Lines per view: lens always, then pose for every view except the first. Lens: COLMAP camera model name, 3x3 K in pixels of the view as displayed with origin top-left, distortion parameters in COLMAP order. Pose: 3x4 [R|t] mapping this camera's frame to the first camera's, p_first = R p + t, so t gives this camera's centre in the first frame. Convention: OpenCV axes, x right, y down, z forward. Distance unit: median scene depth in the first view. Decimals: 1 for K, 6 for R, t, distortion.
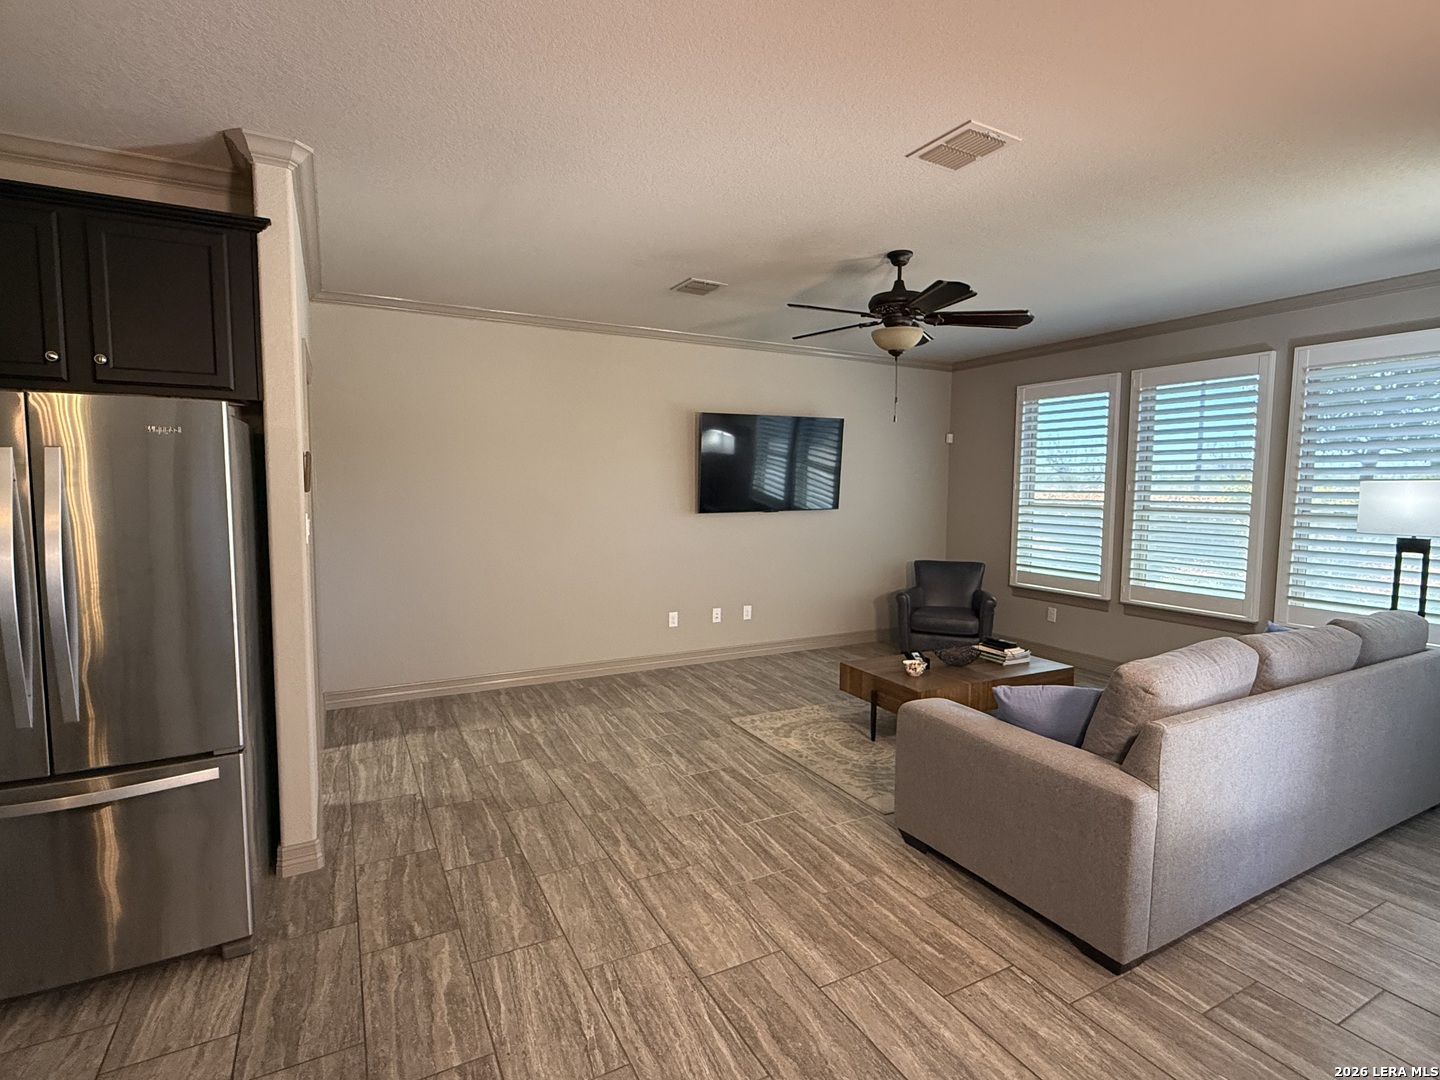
lens RADIAL K [[708.9, 0, 720.0], [0, 708.9, 540.0], [0, 0, 1]] dist [0.000811, 0.000043]
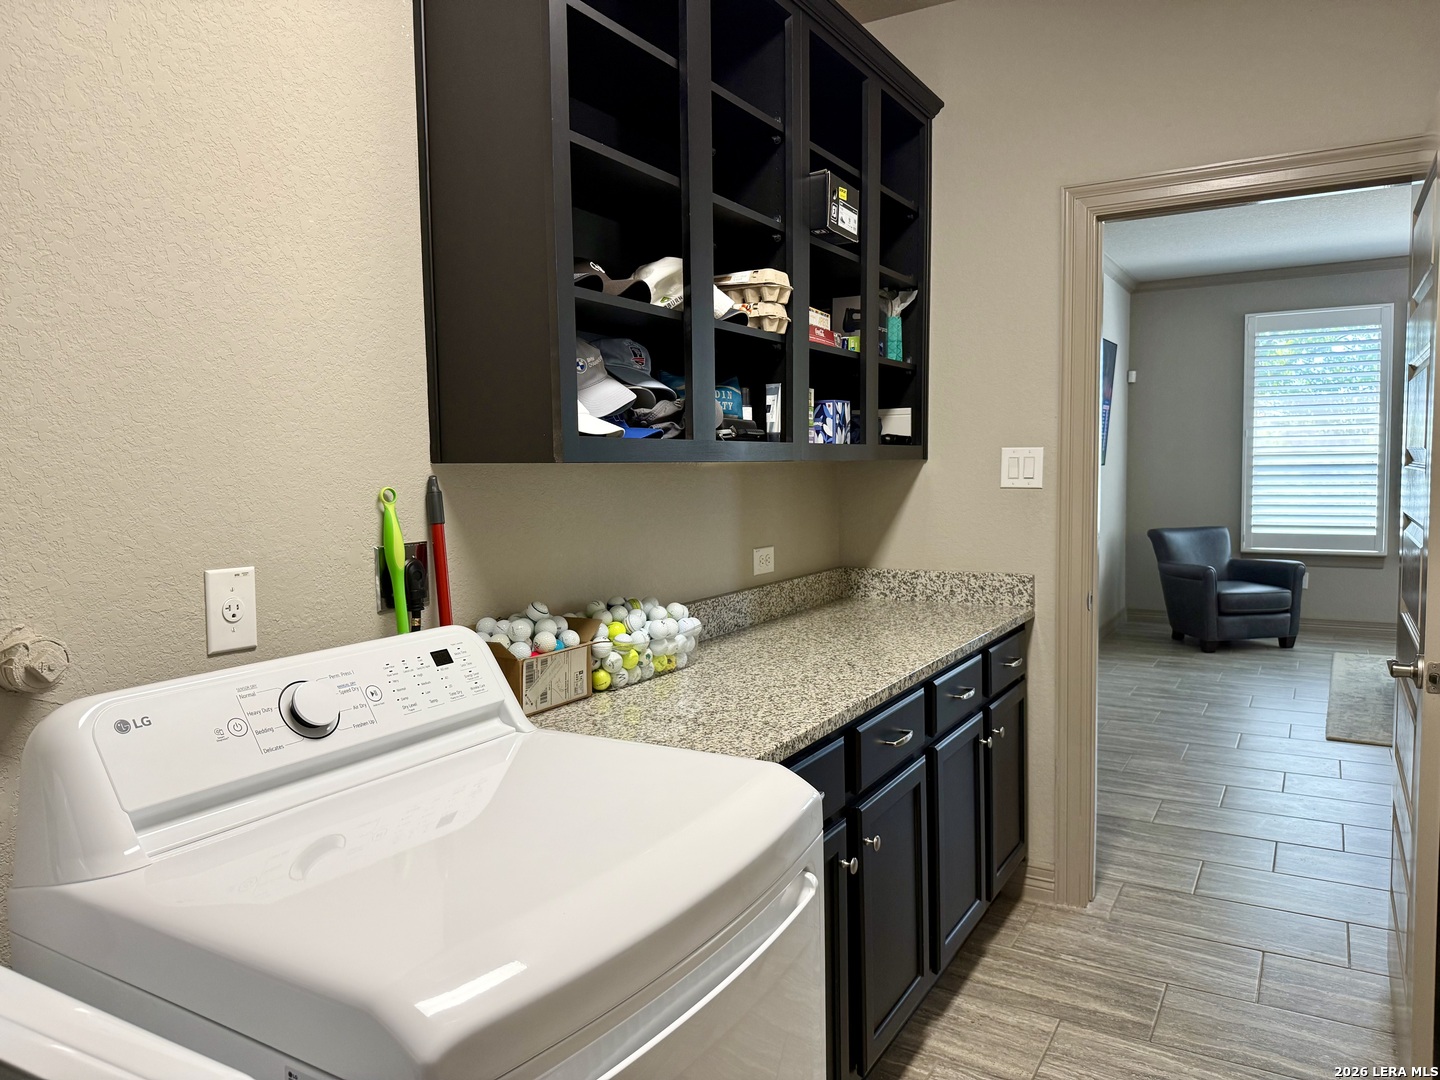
lens RADIAL K [[1002.7, 0, 720.0], [0, 1002.7, 540.0], [0, 0, 1]] dist [0.098682, -0.141719]
pose [[0.856740, -0.061250, 0.512098, -0.816537], [0.063178, 0.997909, 0.013659, -0.005512], [-0.511864, 0.020651, 0.858818, 0.311839]]
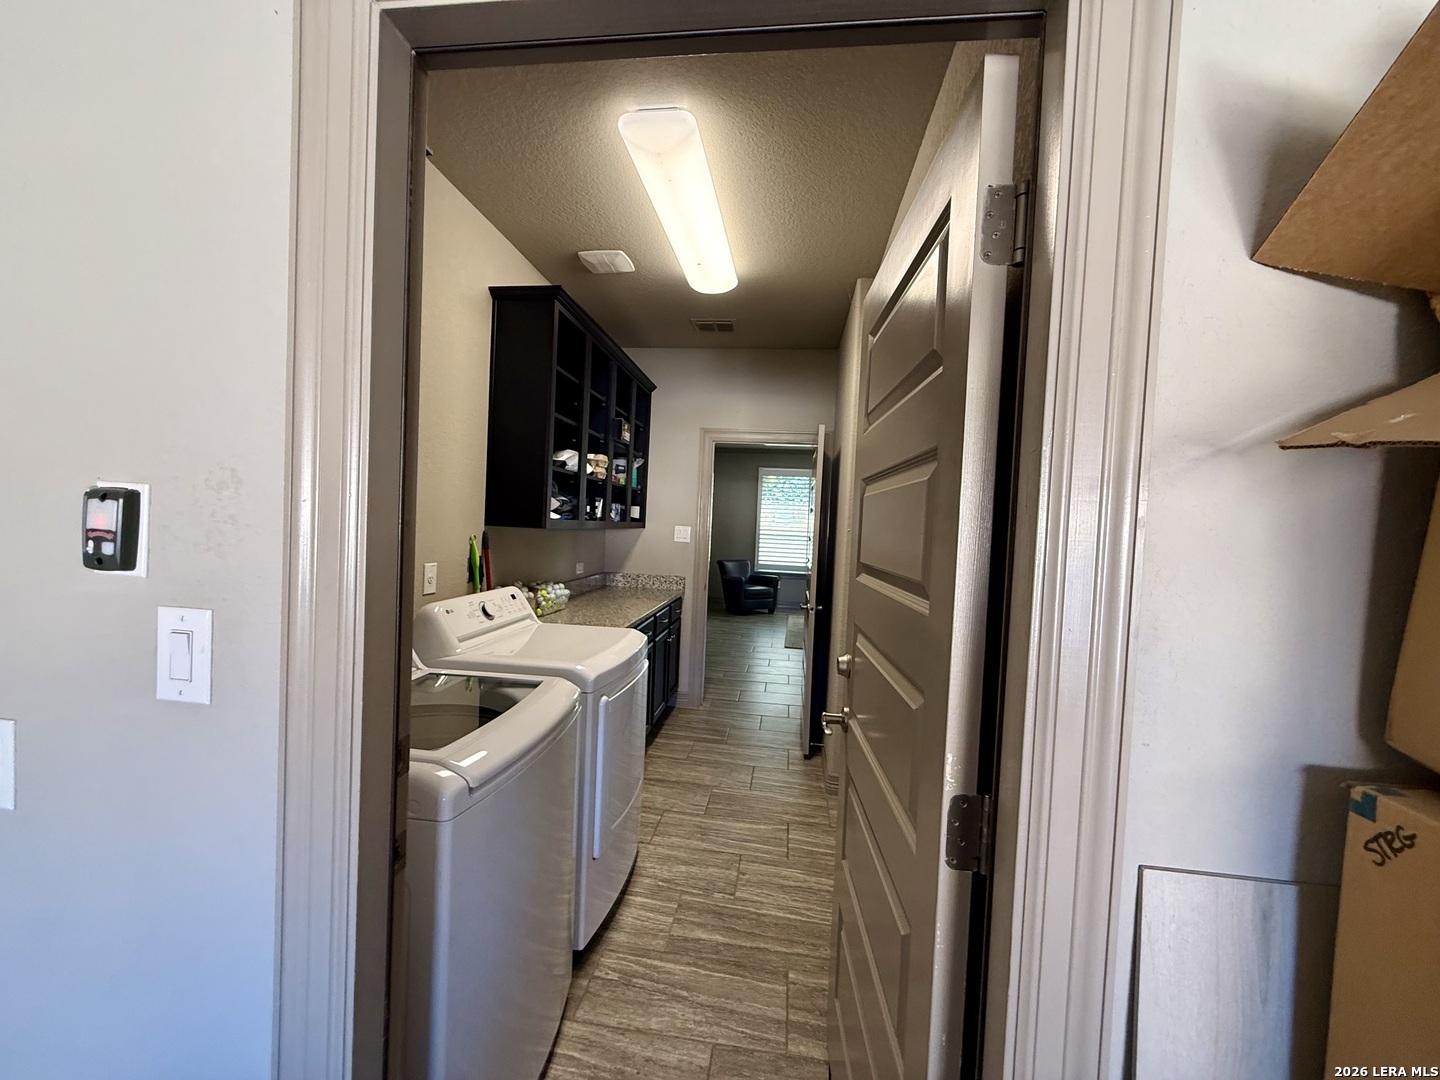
lens RADIAL K [[575.9, 0, 718.3], [0, 575.9, 540.6], [0, 0, 1]] dist [0.000780, -0.000311]
pose [[0.580605, -0.008720, 0.814139, -1.003894], [0.023836, 0.999696, -0.006291, -0.011395], [-0.813836, 0.023058, 0.580636, 0.202568]]
